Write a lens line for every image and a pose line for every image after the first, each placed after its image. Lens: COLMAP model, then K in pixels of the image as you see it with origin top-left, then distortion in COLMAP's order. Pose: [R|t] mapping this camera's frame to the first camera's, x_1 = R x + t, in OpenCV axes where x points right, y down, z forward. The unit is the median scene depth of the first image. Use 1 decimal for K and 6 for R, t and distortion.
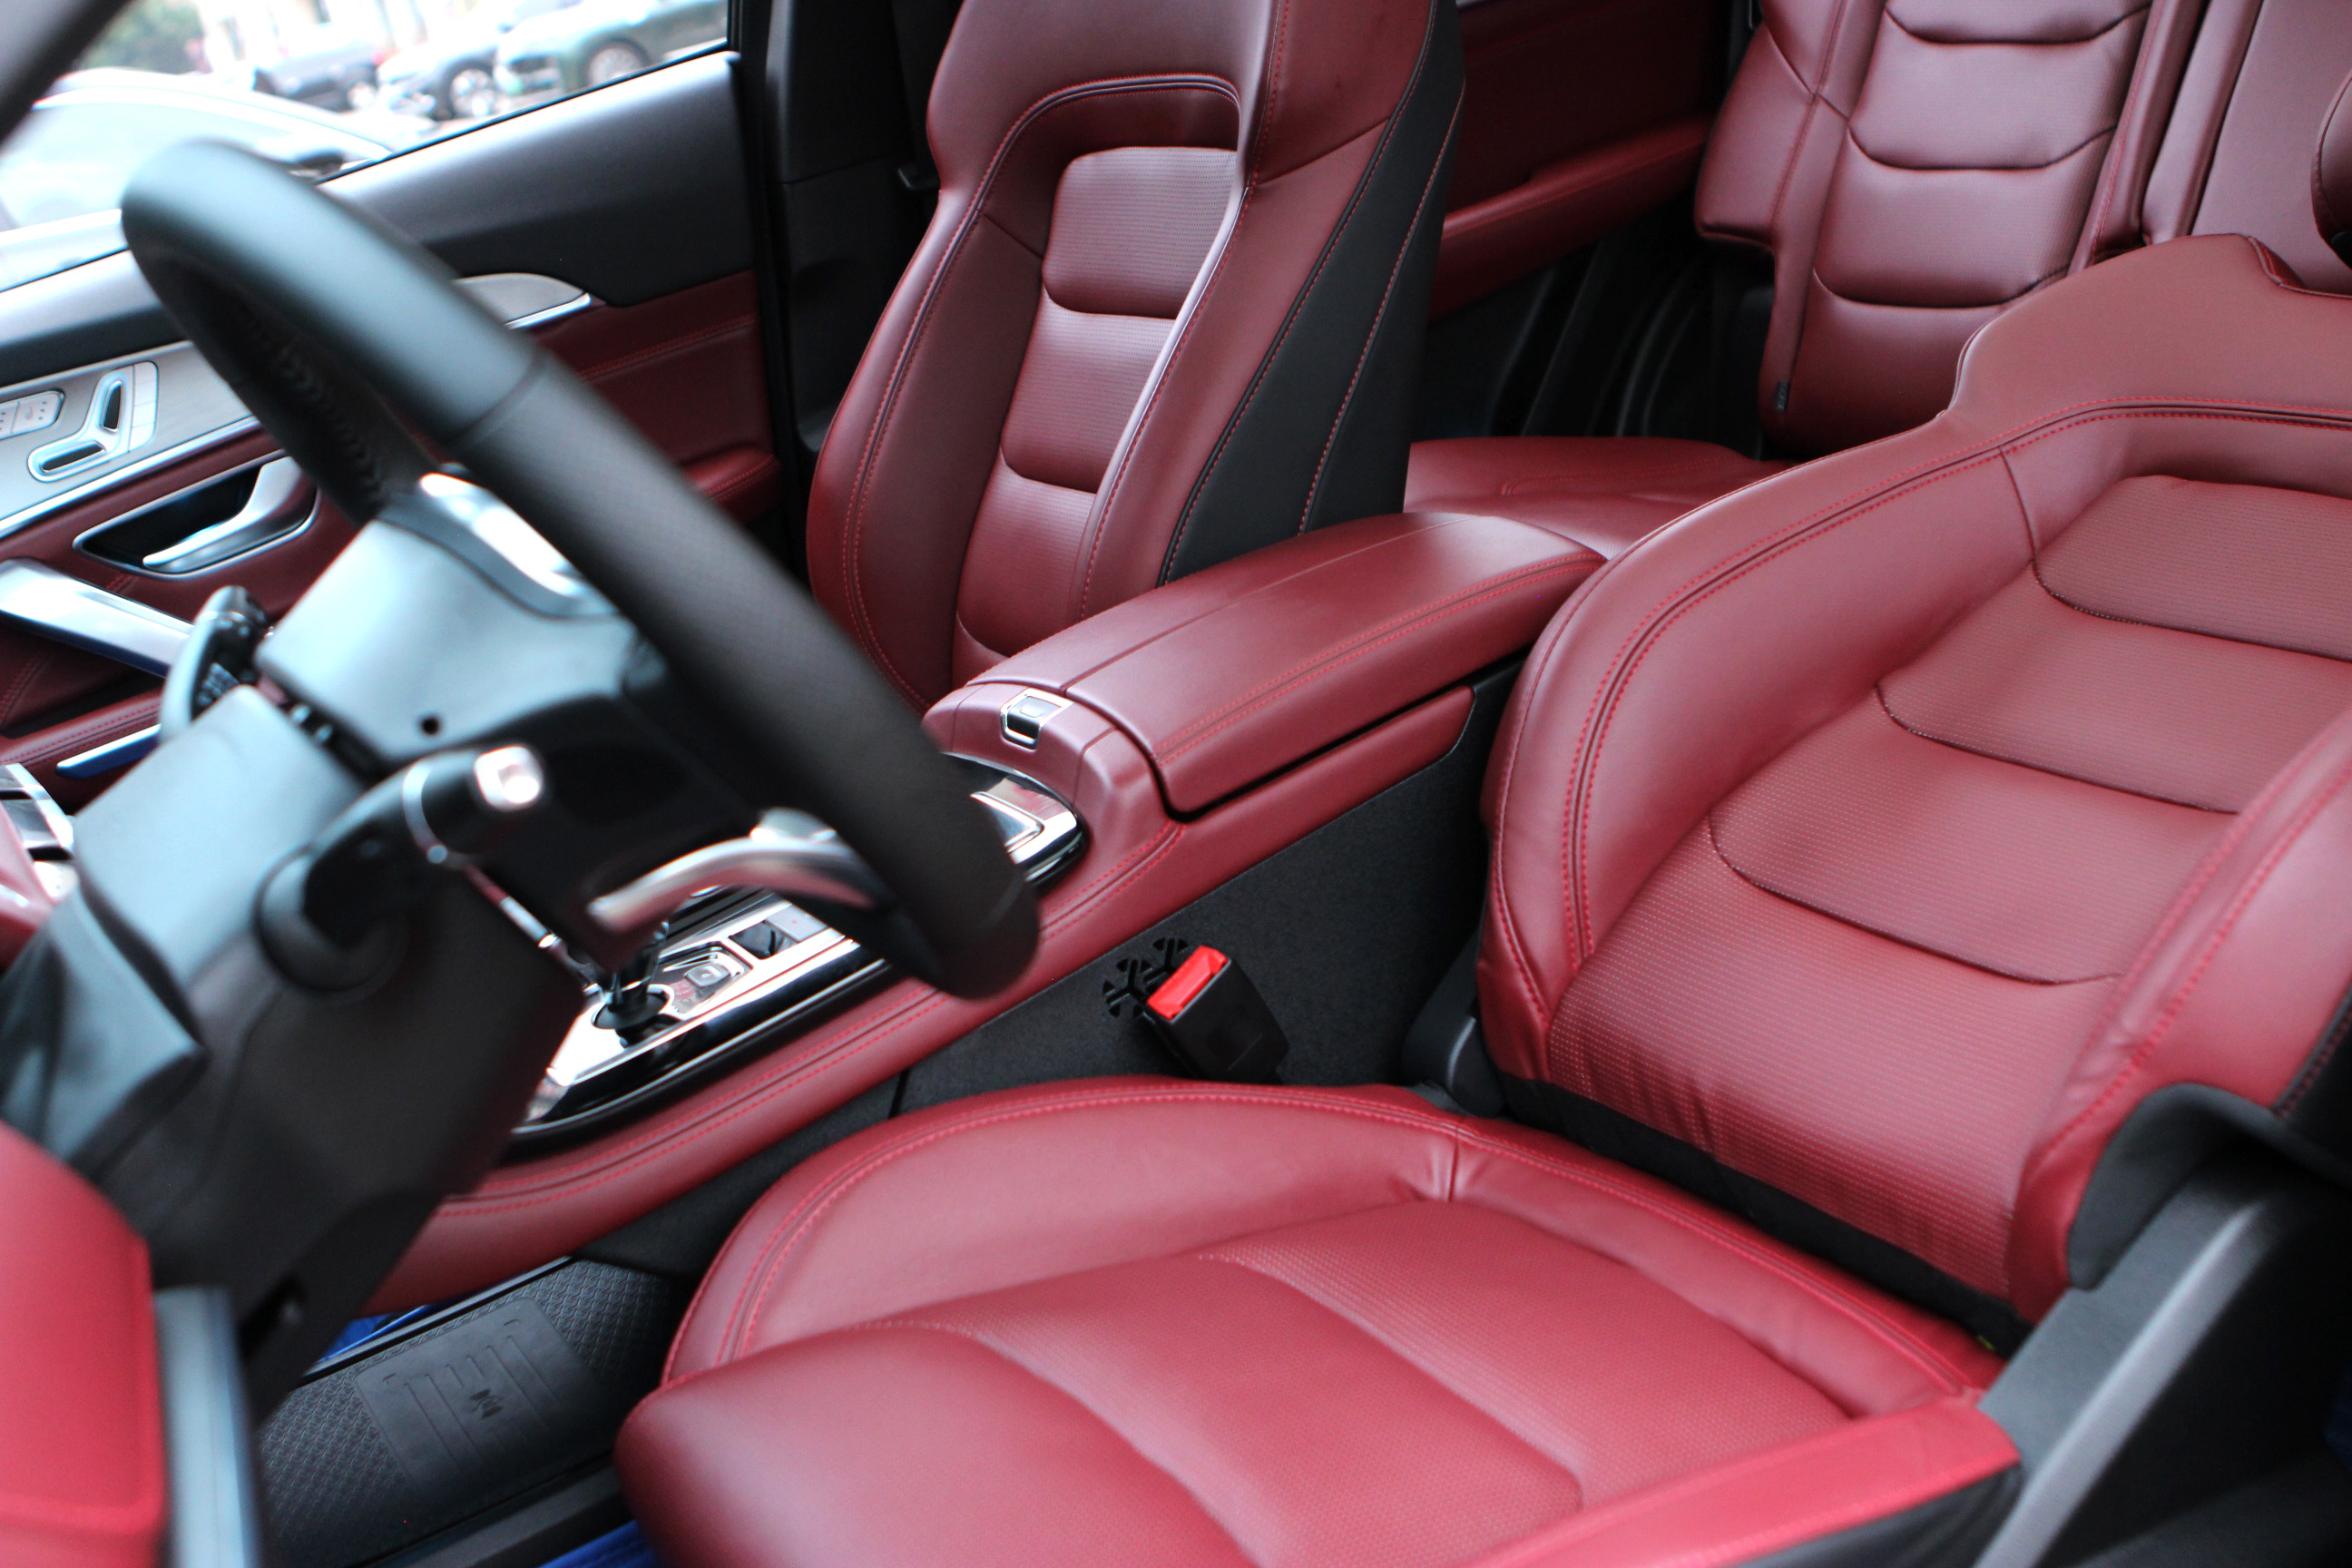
lens RADIAL K [[2567.1, 0, 1176.1], [0, 2567.1, 777.4], [0, 0, 1]] dist [-0.091023, 0.000000]
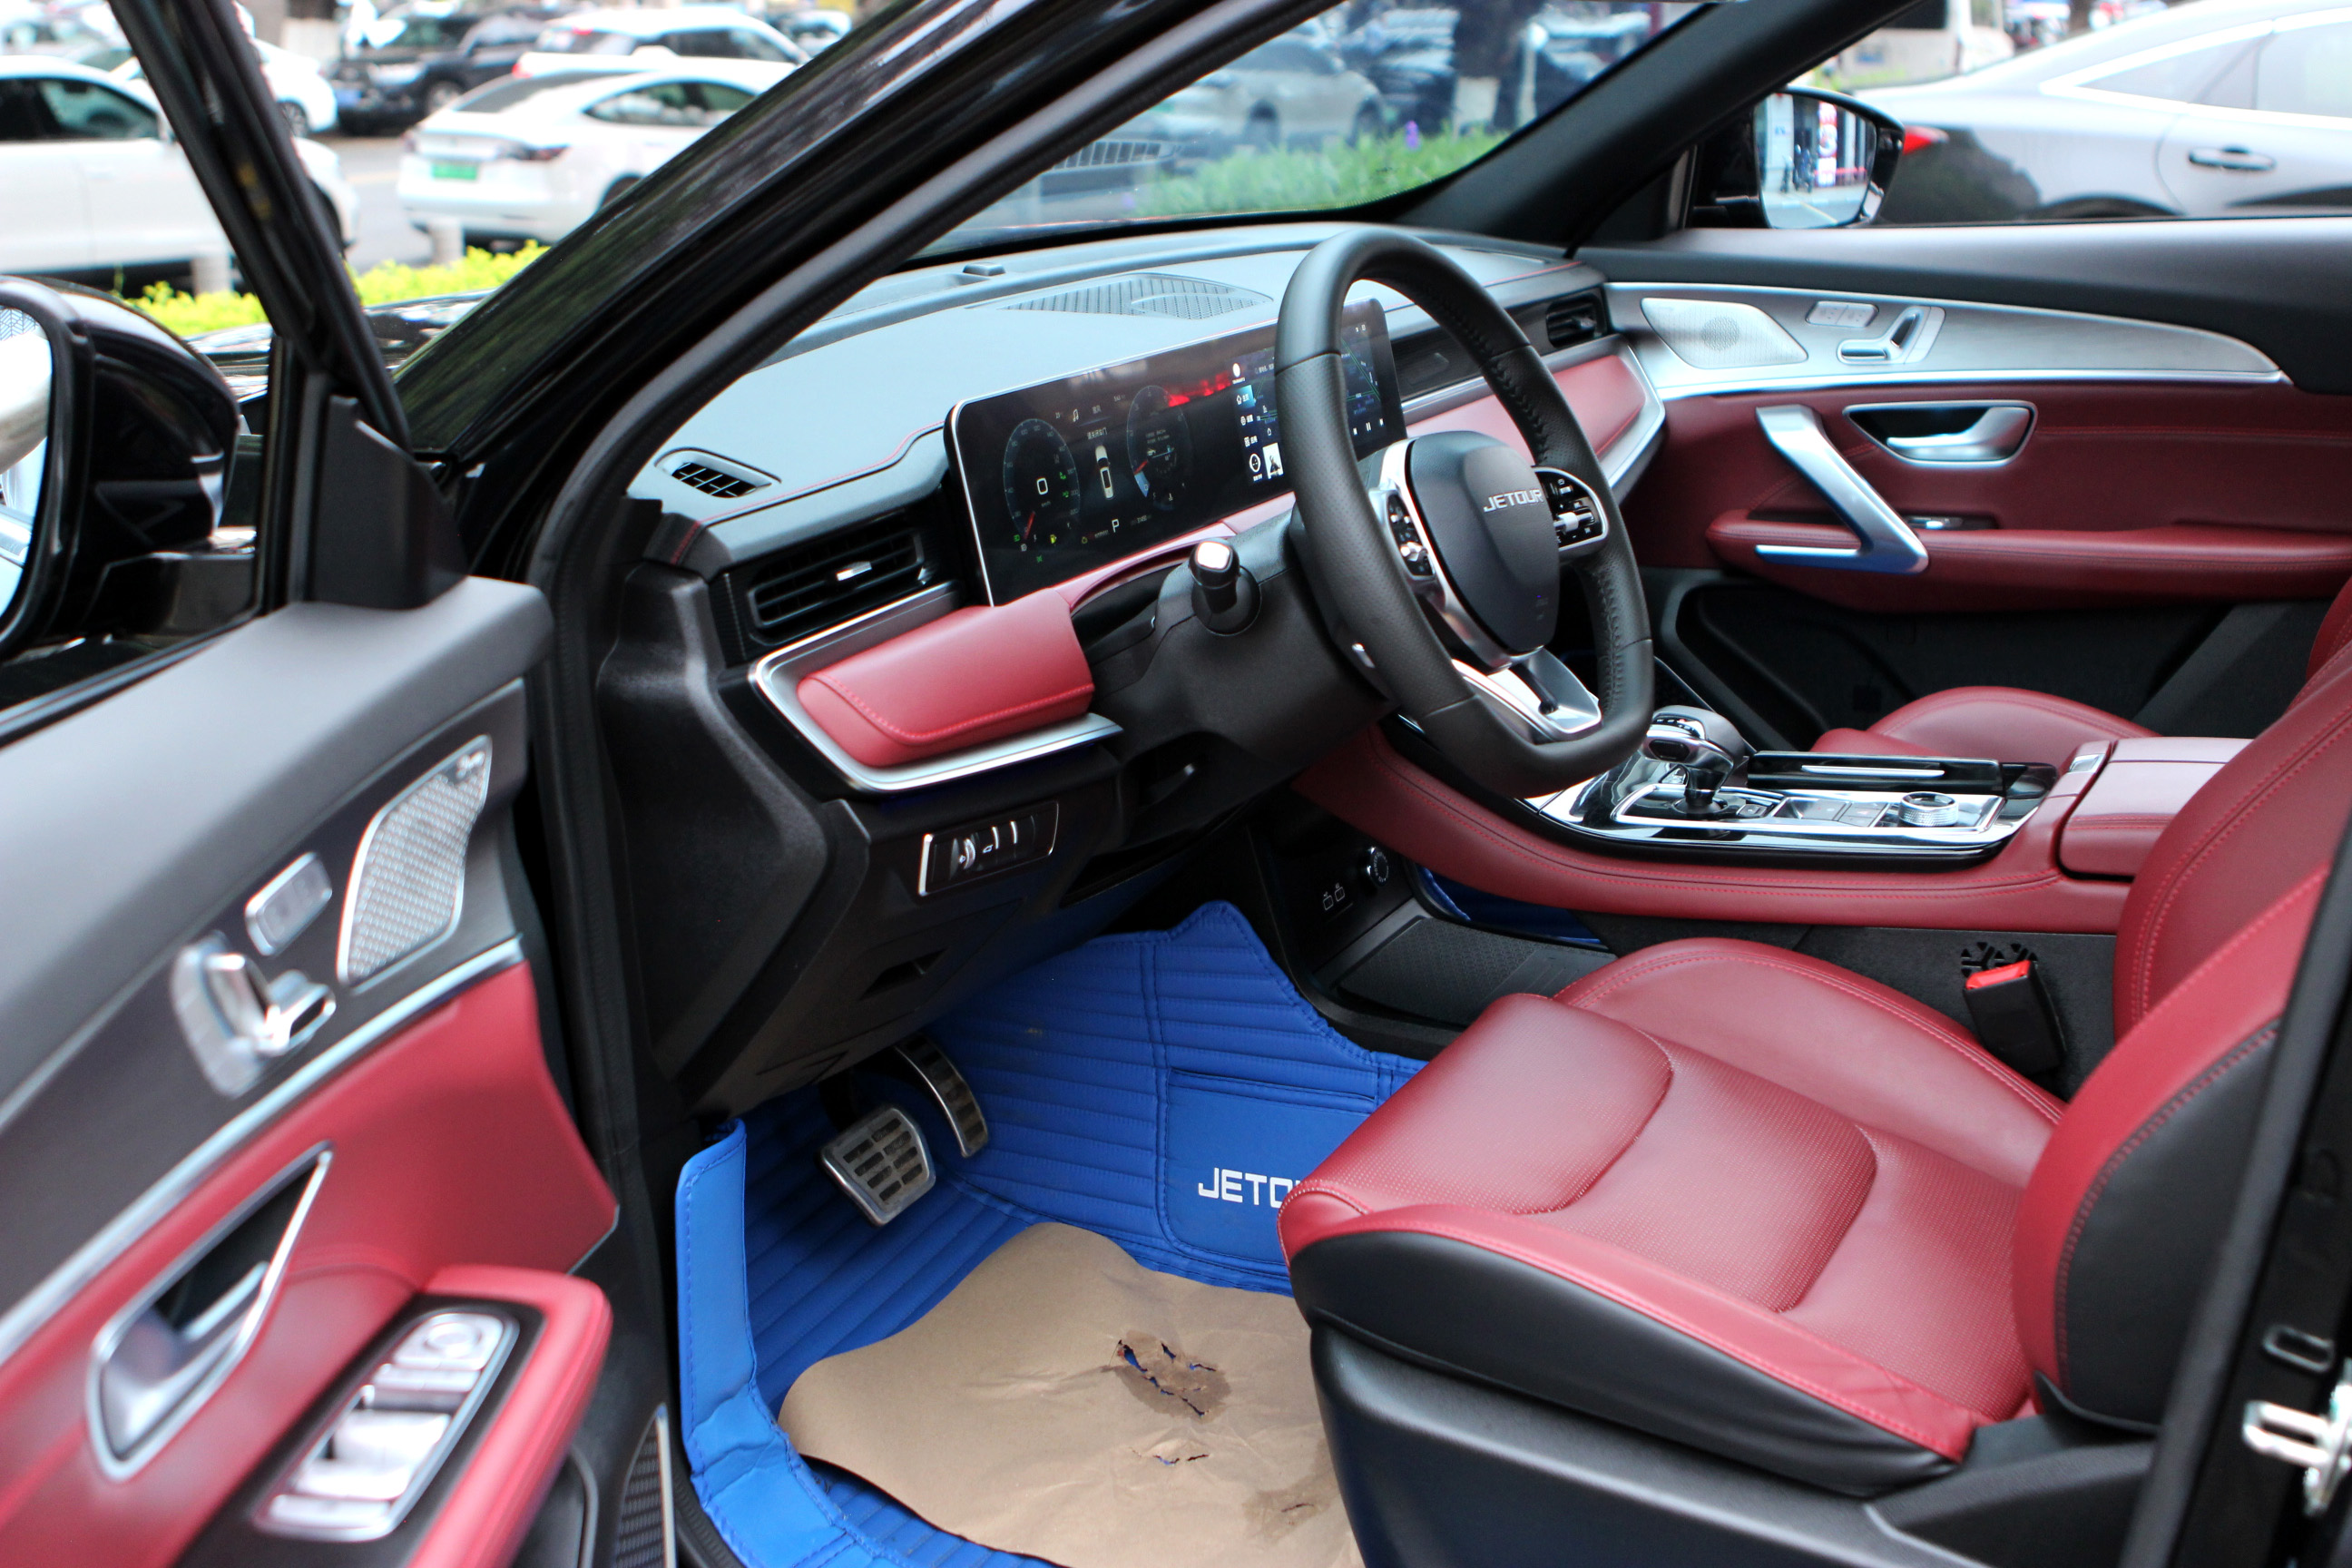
lens RADIAL K [[2567.1, 0, 1204.7], [0, 2567.1, 739.5], [0, 0, 1]] dist [-0.091023, 0.000000]
pose [[0.507718, 0.428755, -0.747256, 0.528250], [-0.386136, 0.888617, 0.247506, -0.143933], [0.770144, 0.162879, 0.616724, -0.129945]]
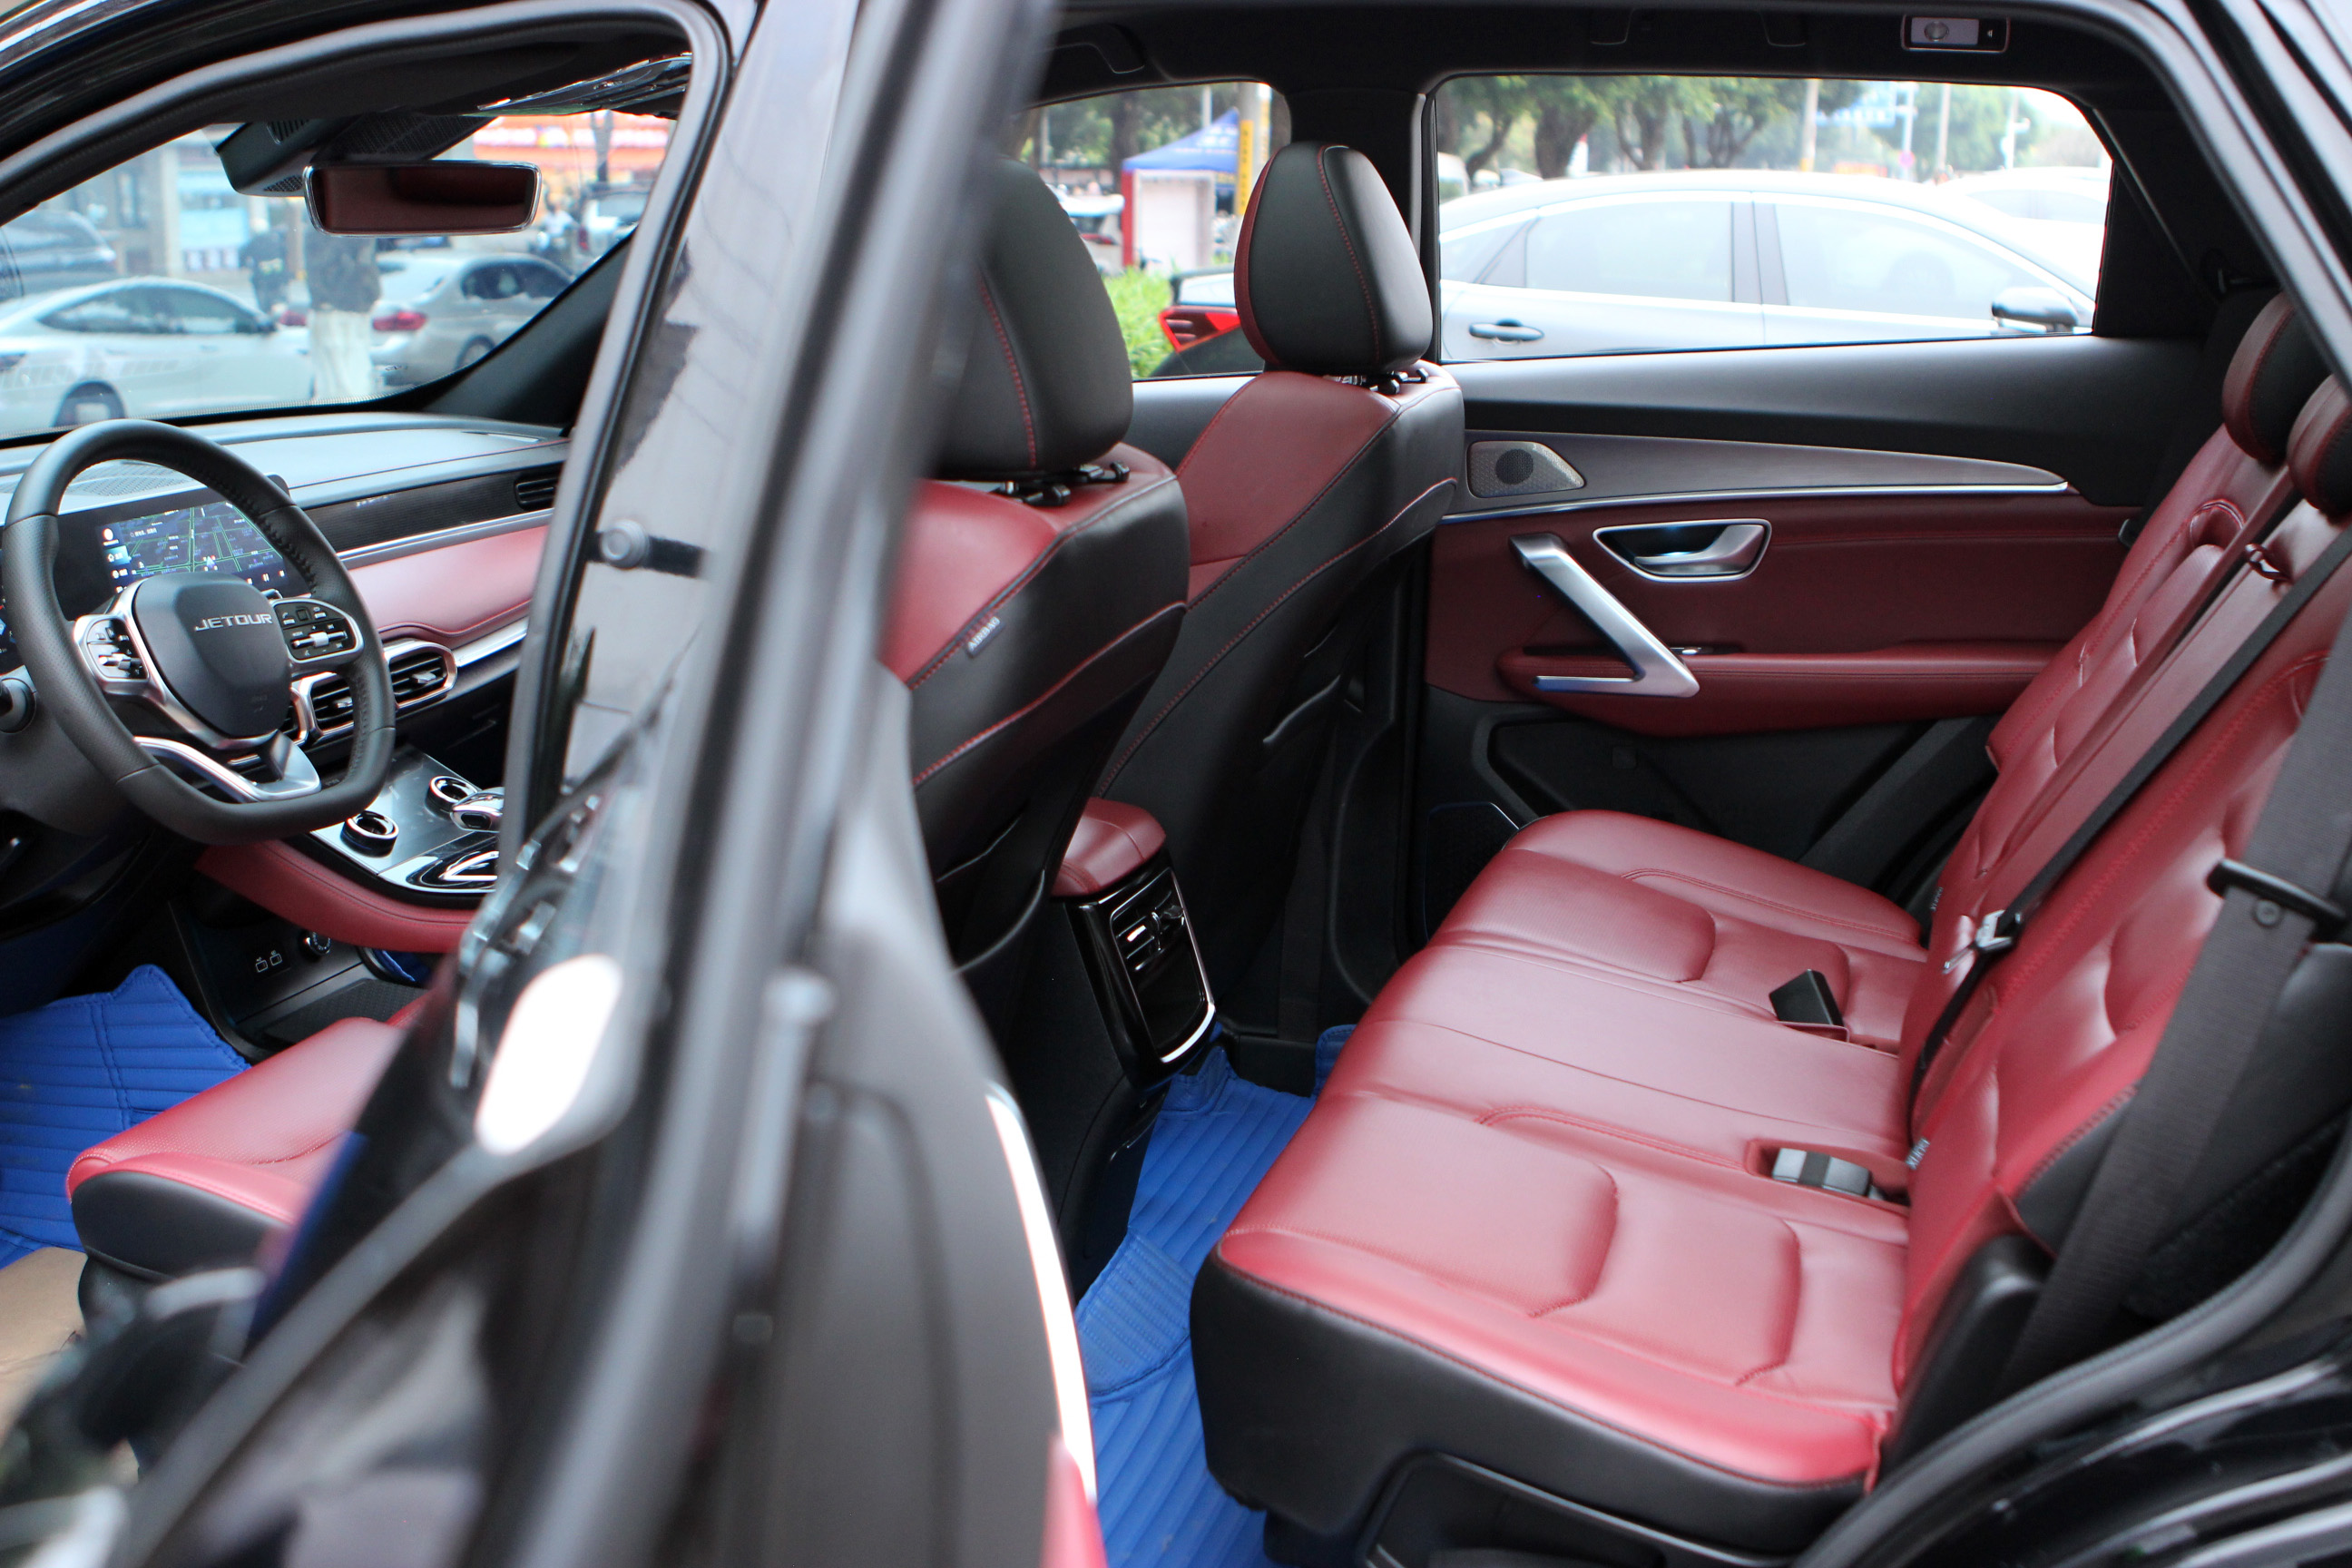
lens RADIAL K [[2567.1, 0, 1220.0], [0, 2567.1, 771.4], [0, 0, 1]] dist [-0.091023, 0.000000]
pose [[0.652503, 0.357372, -0.668225, 0.959580], [-0.372964, 0.919067, 0.127335, -0.286190], [0.659649, 0.166137, 0.732981, -0.054649]]
